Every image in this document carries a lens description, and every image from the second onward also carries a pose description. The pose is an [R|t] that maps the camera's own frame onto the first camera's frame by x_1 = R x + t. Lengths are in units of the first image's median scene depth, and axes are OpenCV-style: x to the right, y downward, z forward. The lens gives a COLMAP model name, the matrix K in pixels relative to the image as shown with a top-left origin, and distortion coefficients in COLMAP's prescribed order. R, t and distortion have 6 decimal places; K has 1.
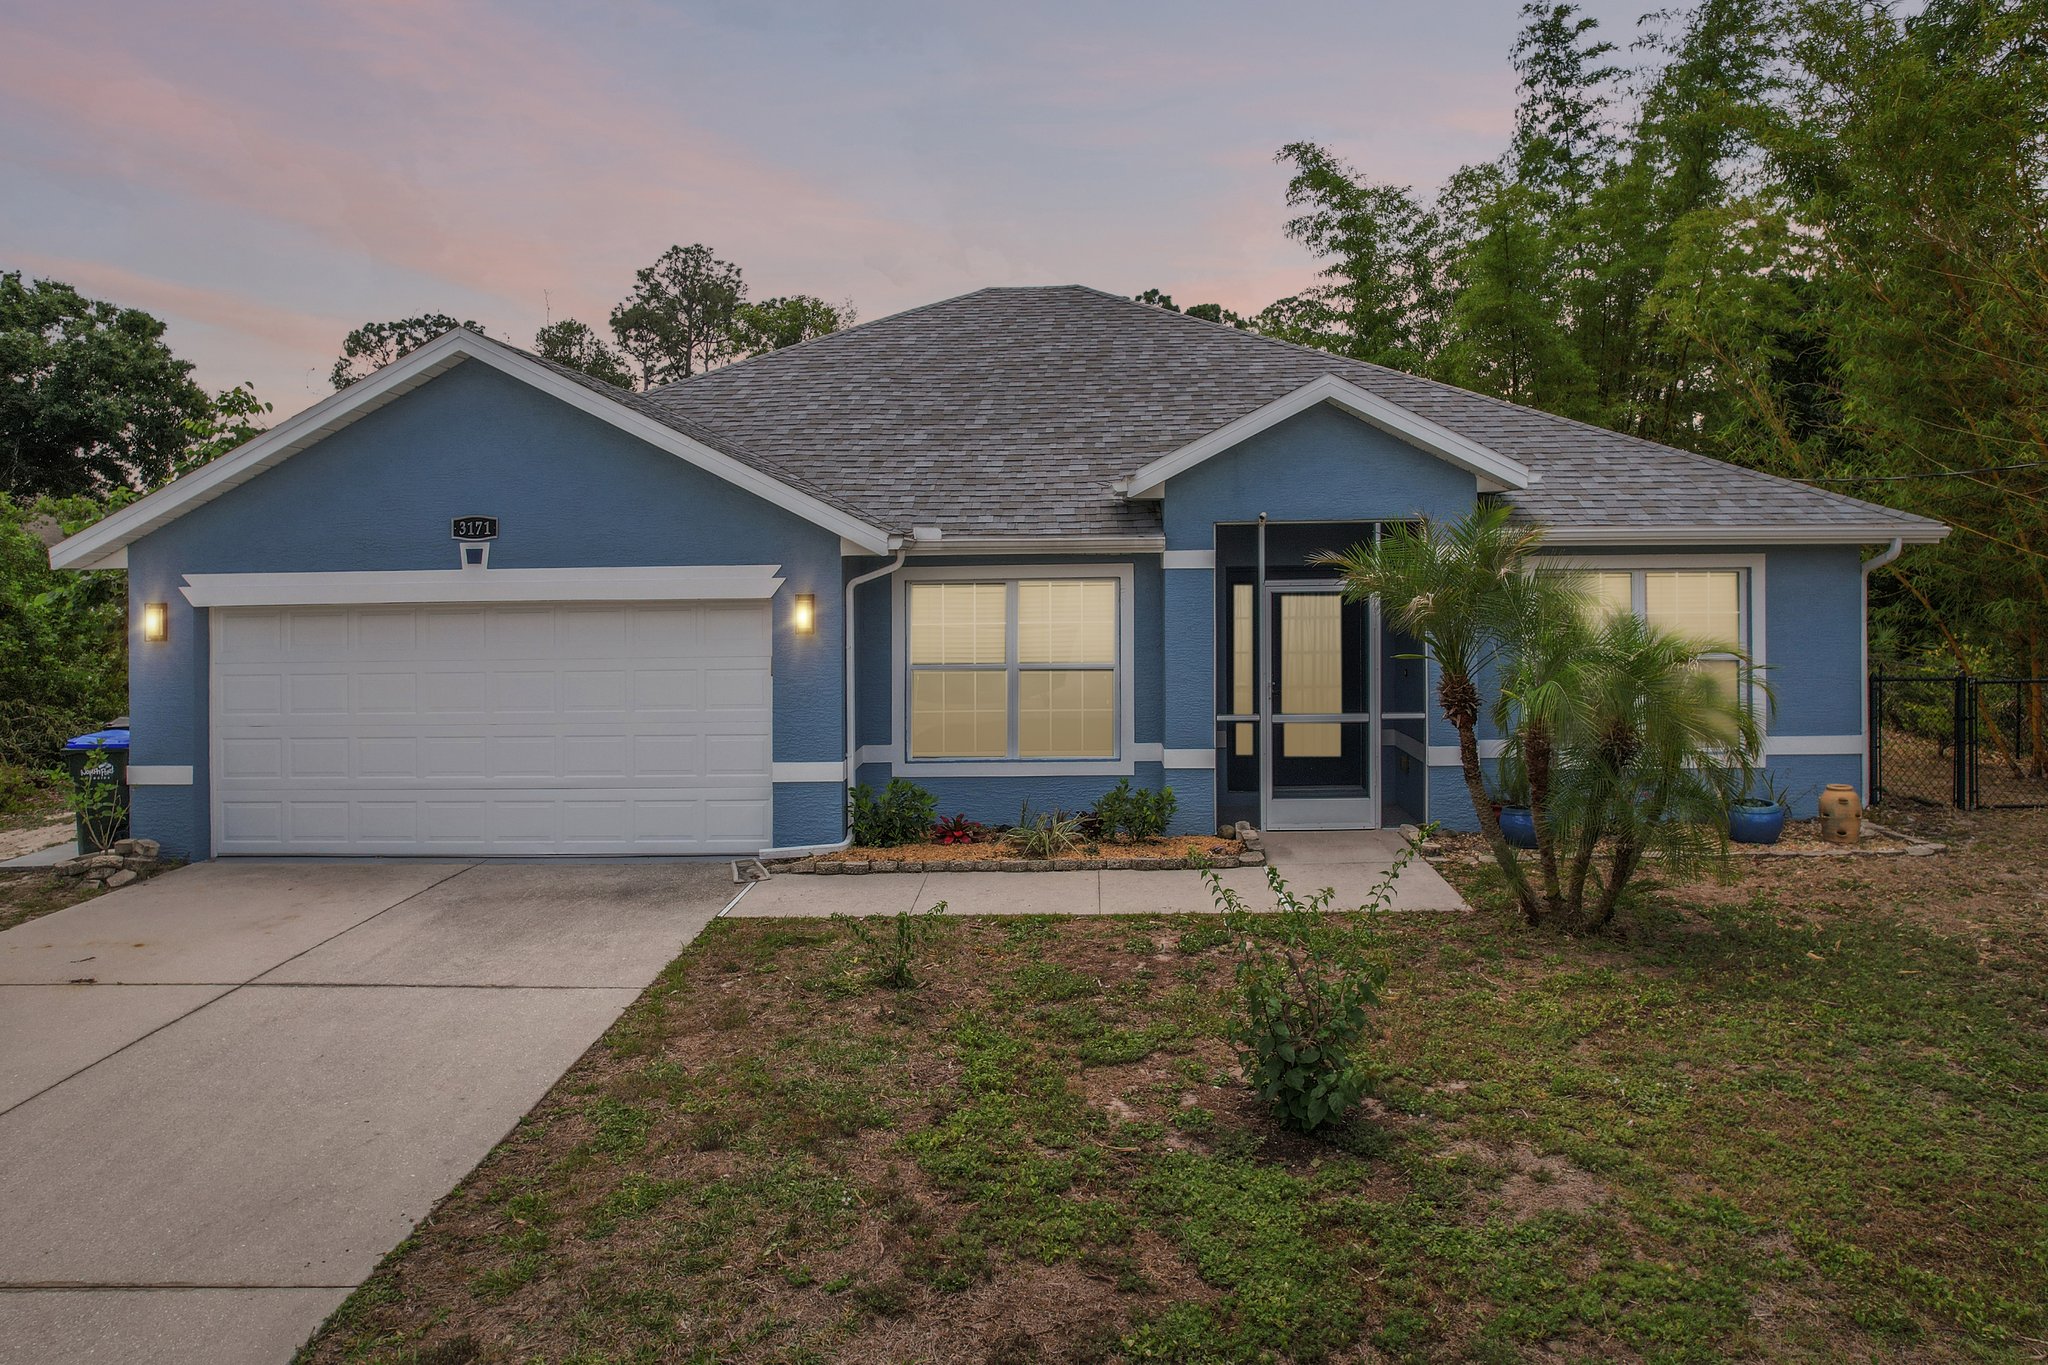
lens RADIAL K [[1303.7, 0, 1046.1], [0, 1303.7, 686.0], [0, 0, 1]] dist [-0.052204, 0.029185]
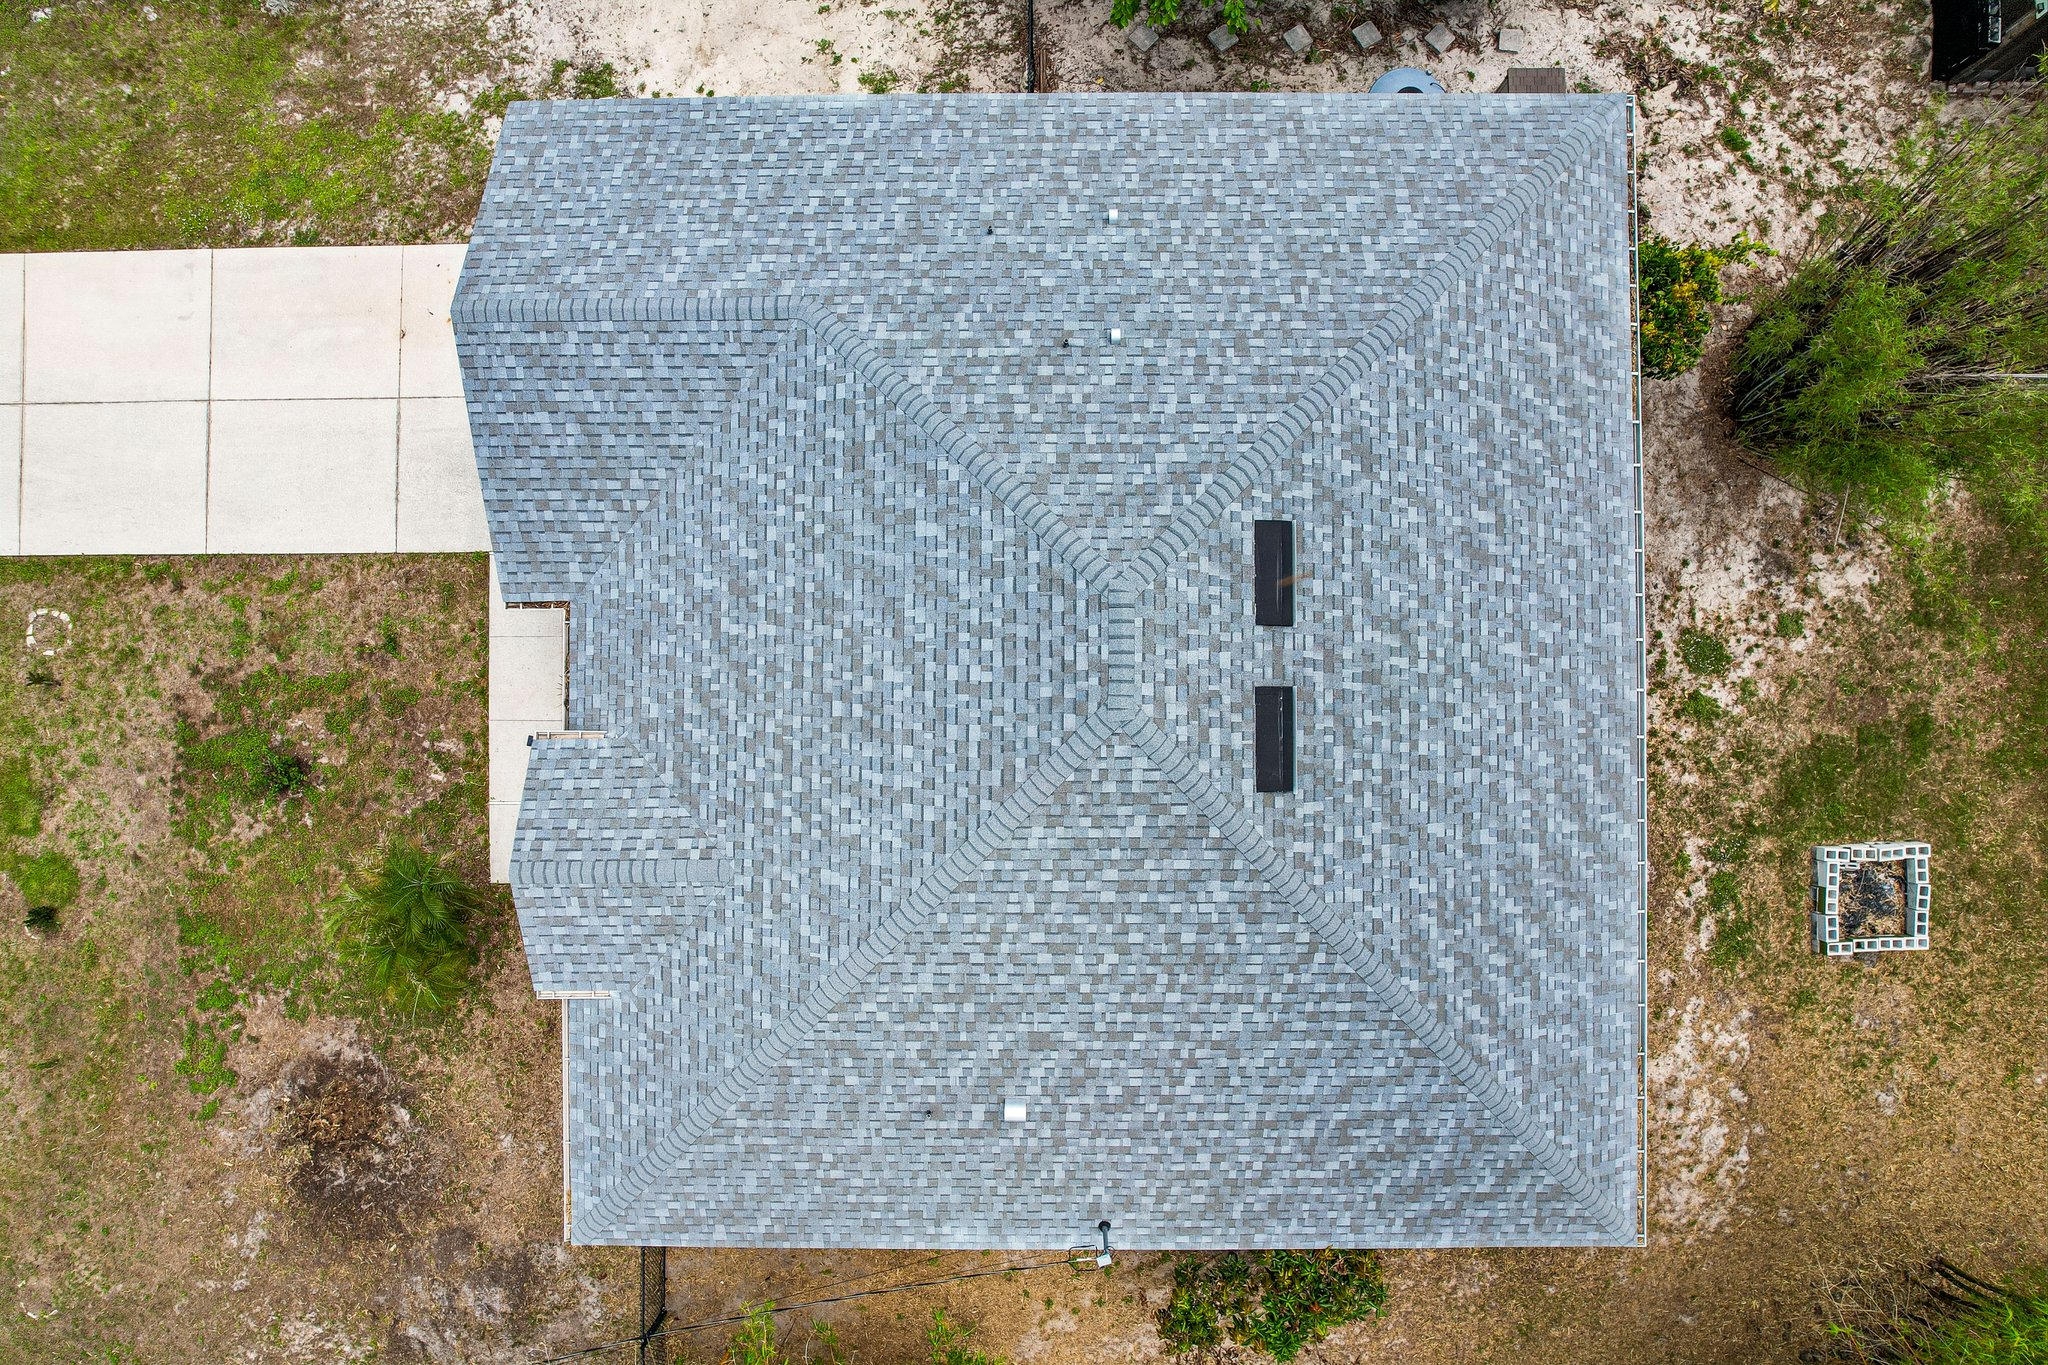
lens RADIAL K [[1303.7, 0, 1032.2], [0, 1303.7, 691.6], [0, 0, 1]] dist [-0.052204, 0.029185]
pose [[0.029715, 0.999557, -0.001745, 0.024020], [-0.093540, 0.004519, 0.995605, -2.078307], [0.995172, -0.029421, 0.093633, 1.662990]]
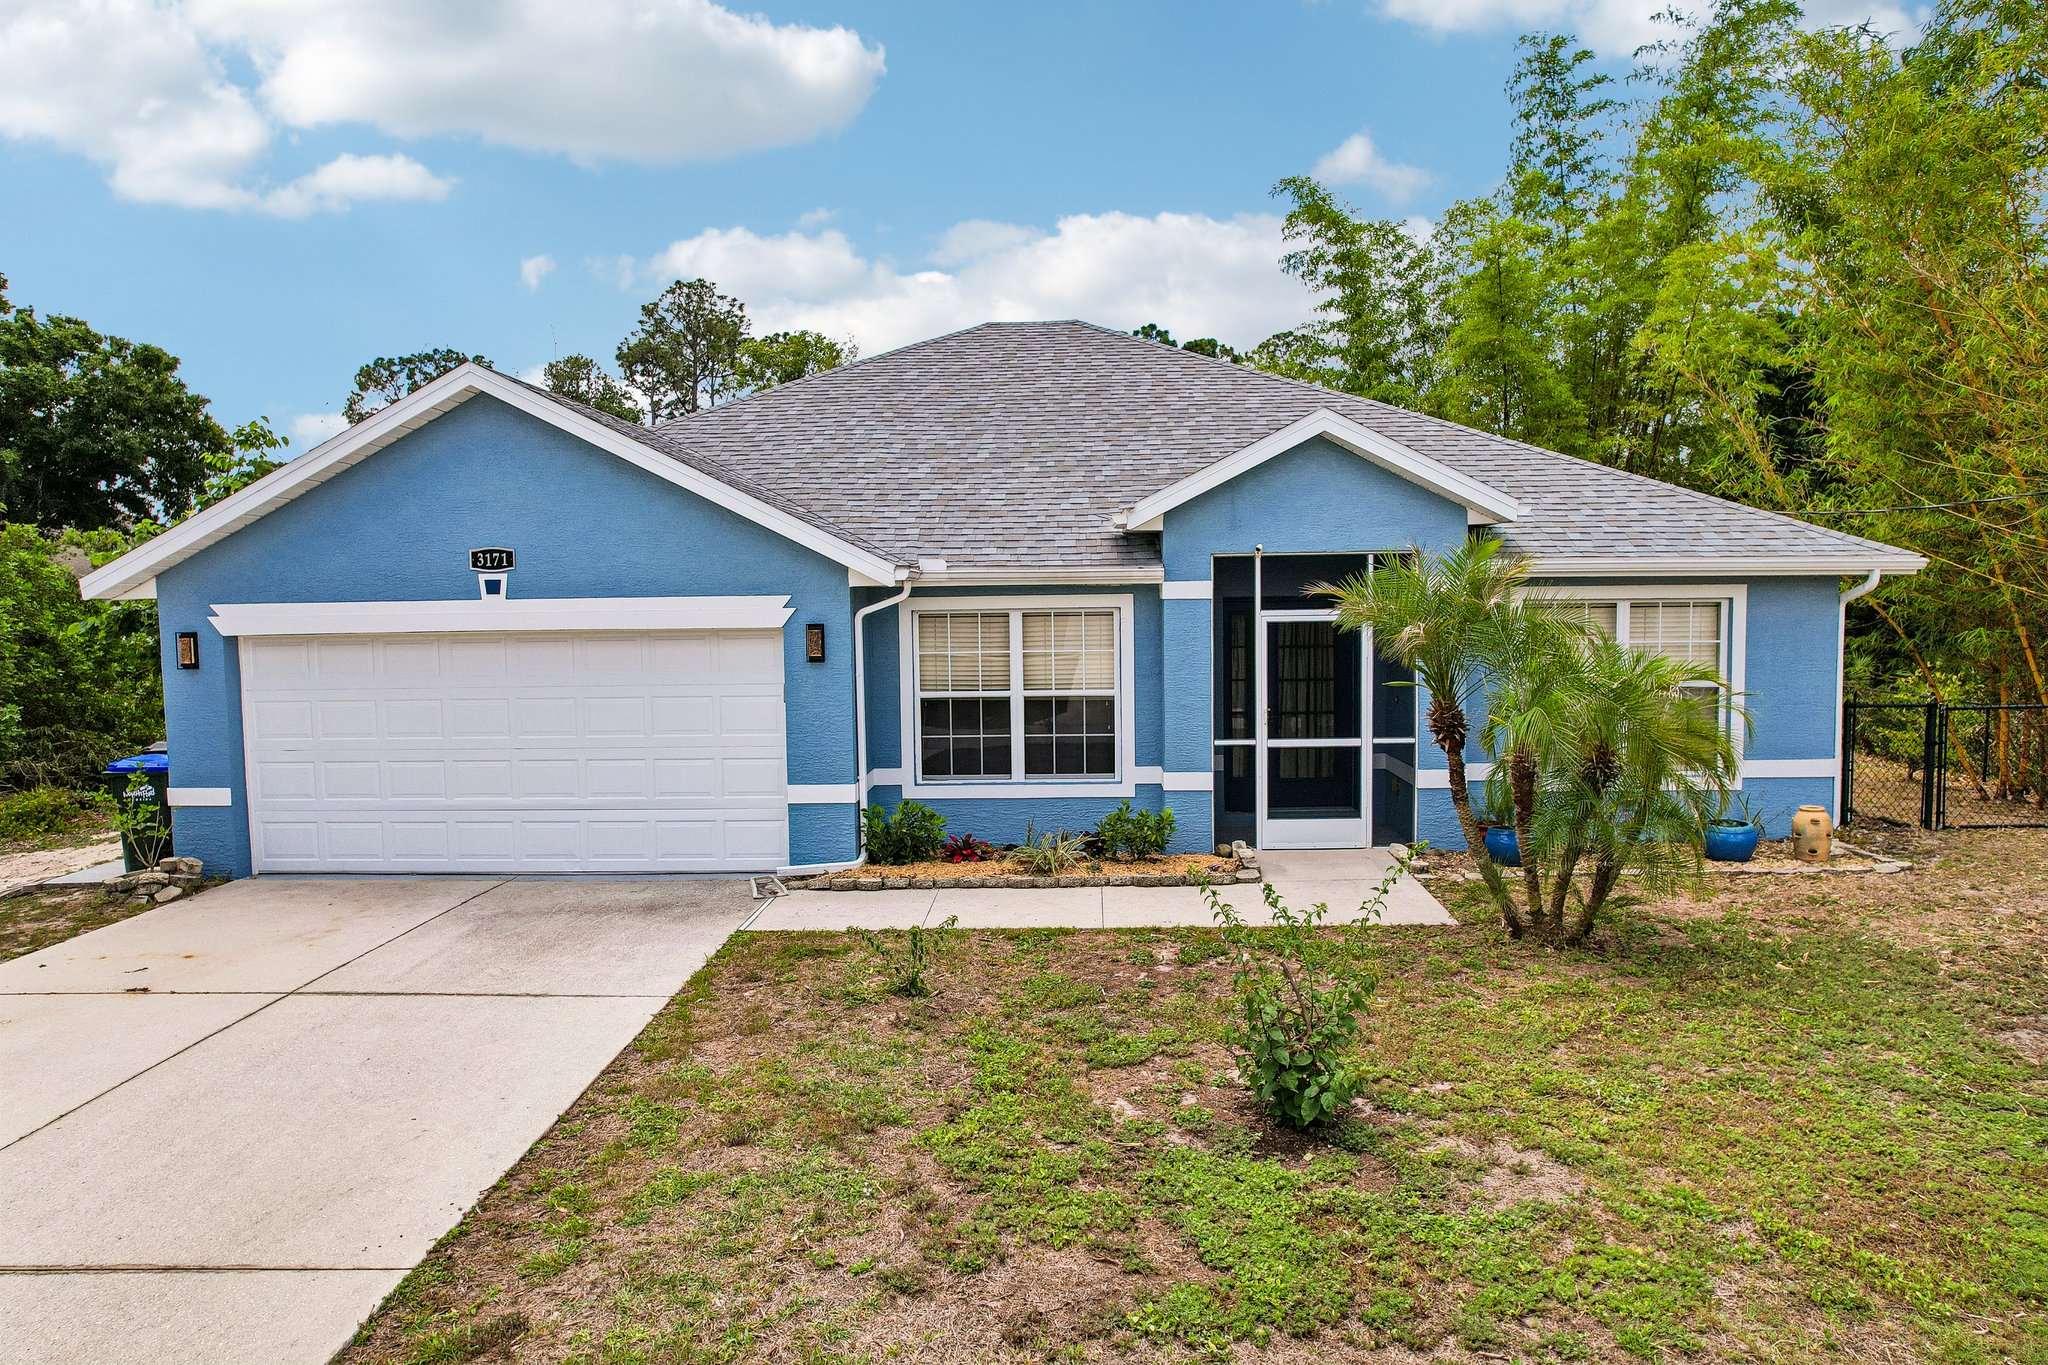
lens RADIAL K [[1303.7, 0, 1028.9], [0, 1303.7, 693.4], [0, 0, 1]] dist [-0.052204, 0.029185]
pose [[0.999938, 0.000685, -0.011139, -0.005544], [-0.000880, 0.999846, -0.017541, 0.003342], [0.011125, 0.017550, 0.999784, -0.040955]]
